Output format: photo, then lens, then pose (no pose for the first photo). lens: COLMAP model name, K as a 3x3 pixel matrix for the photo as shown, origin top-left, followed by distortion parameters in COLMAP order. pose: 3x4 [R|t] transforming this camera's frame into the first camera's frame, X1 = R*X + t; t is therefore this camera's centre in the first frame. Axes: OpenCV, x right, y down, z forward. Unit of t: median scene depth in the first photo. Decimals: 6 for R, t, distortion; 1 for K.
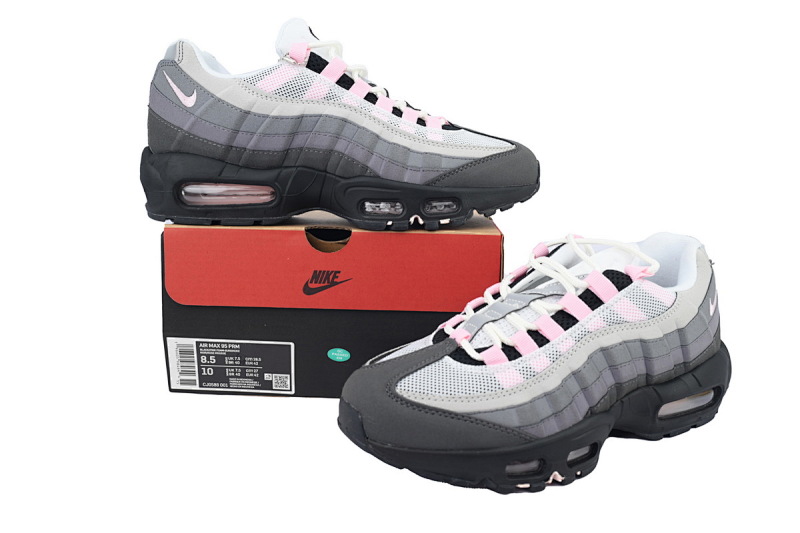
lens RADIAL K [[704.9, 0, 400.0], [0, 704.9, 266.5], [0, 0, 1]] dist [0.005025, -0.001892]
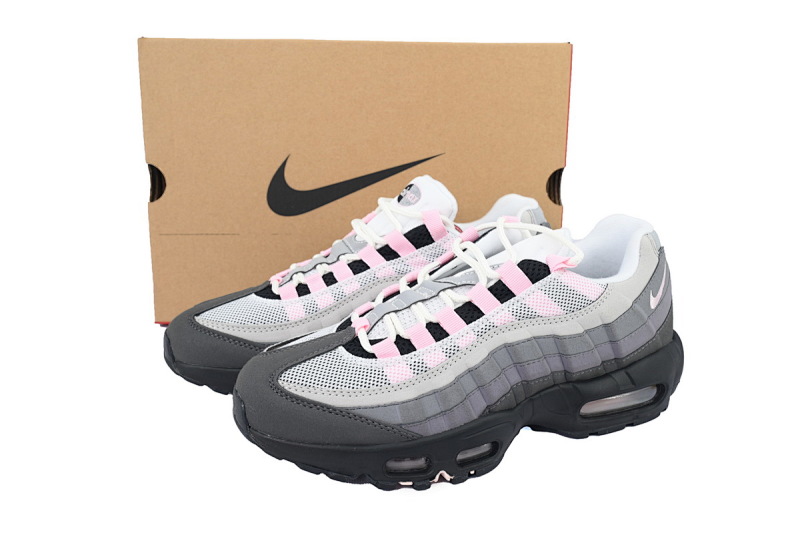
lens RADIAL K [[704.9, 0, 400.0], [0, 704.9, 266.5], [0, 0, 1]] dist [0.005025, -0.001892]
pose [[0.990727, 0.026386, -0.133280, 0.272412], [-0.016070, 0.996832, 0.077894, -0.060573], [0.134913, -0.075030, 0.988013, 0.053635]]
